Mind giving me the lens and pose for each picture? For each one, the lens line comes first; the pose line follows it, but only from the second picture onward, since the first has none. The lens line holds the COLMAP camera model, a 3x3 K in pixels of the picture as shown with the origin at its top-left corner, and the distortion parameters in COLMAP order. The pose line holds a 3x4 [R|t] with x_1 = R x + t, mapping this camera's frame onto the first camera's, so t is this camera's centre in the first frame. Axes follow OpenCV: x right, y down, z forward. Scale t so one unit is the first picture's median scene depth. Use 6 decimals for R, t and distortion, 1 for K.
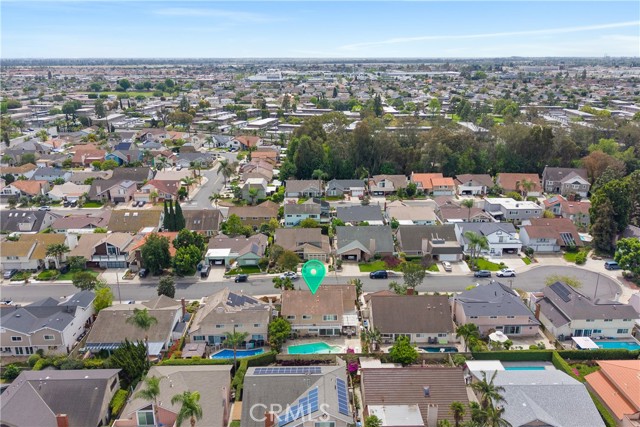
lens RADIAL K [[508.9, 0, 323.6], [0, 508.9, 212.9], [0, 0, 1]] dist [0.118374, -0.168057]
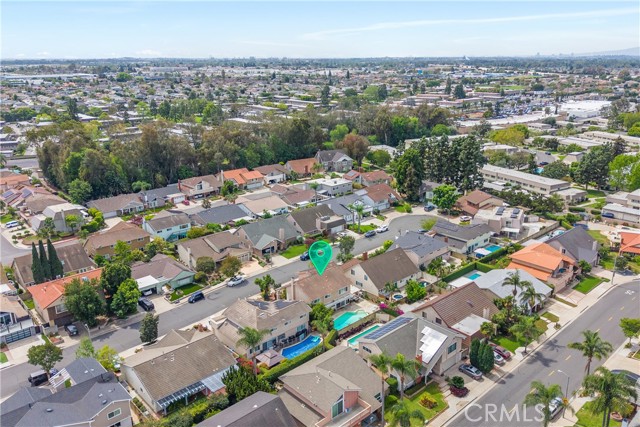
lens RADIAL K [[487.8, 0, 355.1], [0, 487.8, 240.7], [0, 0, 1]] dist [0.101086, -0.113952]
pose [[0.725750, -0.240285, 0.644631, -0.462700], [0.202072, 0.970144, 0.134120, -0.031797], [-0.657612, 0.032924, 0.752637, 0.114248]]
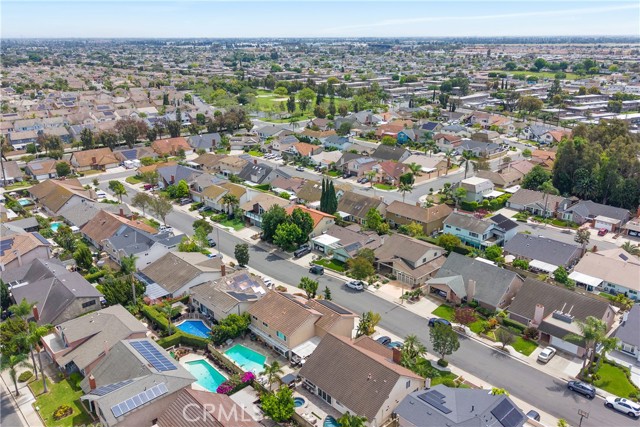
lens RADIAL K [[508.9, 0, 323.6], [0, 508.9, 212.9], [0, 0, 1]] dist [0.118374, -0.168057]
pose [[0.670870, 0.242996, -0.700632, 0.457522], [-0.216241, 0.967832, 0.128612, -0.095807], [0.709347, 0.065223, 0.701836, 0.297647]]
